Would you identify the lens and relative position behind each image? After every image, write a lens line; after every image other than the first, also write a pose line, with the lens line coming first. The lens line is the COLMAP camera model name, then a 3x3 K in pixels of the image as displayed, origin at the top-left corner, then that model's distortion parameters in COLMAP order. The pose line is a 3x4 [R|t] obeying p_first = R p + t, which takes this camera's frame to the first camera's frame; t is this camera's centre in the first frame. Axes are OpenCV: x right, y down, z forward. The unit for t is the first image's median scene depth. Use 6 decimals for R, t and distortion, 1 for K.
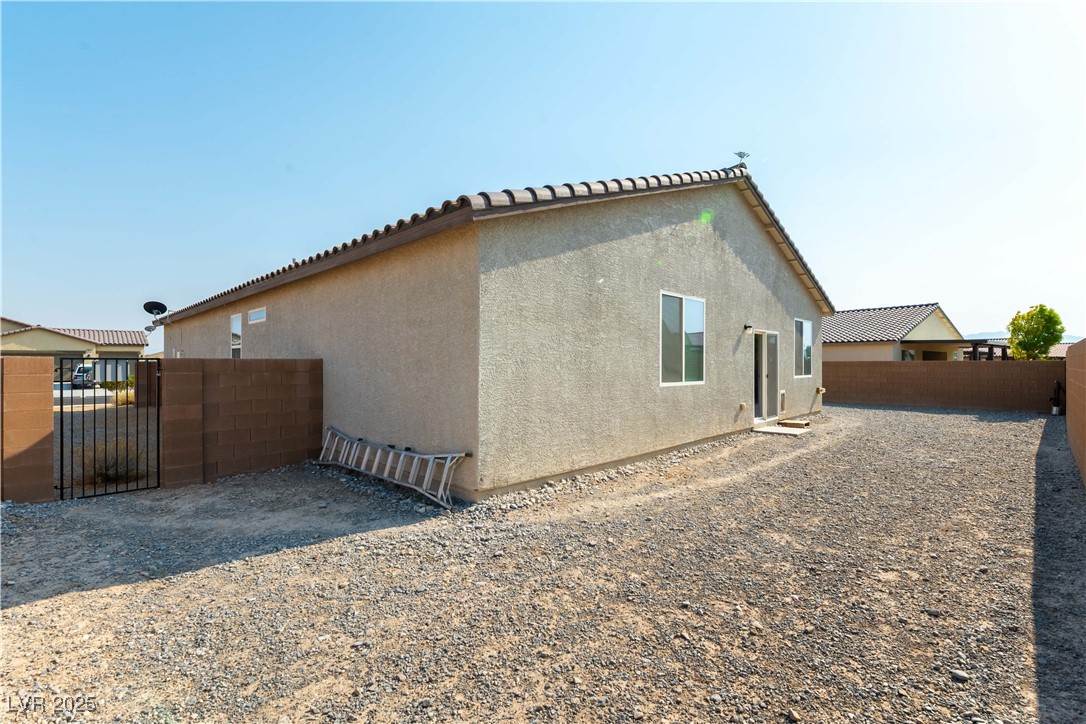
lens RADIAL K [[480.7, 0, 544.6], [0, 480.7, 363.2], [0, 0, 1]] dist [-0.000402, -0.000238]
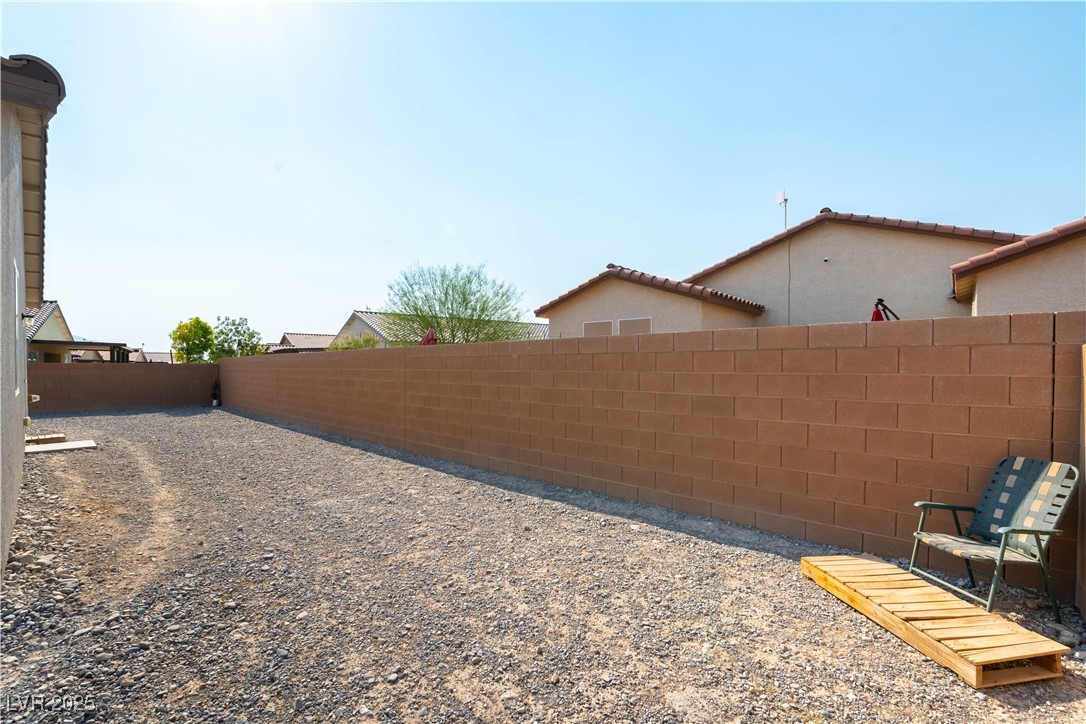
lens RADIAL K [[480.7, 0, 544.2], [0, 480.7, 367.9], [0, 0, 1]] dist [-0.000402, -0.000238]
pose [[0.016334, -0.003800, 0.999859, -0.187598], [0.001144, 0.999992, 0.003782, 0.002626], [-0.999866, 0.001082, 0.016338, 0.105265]]
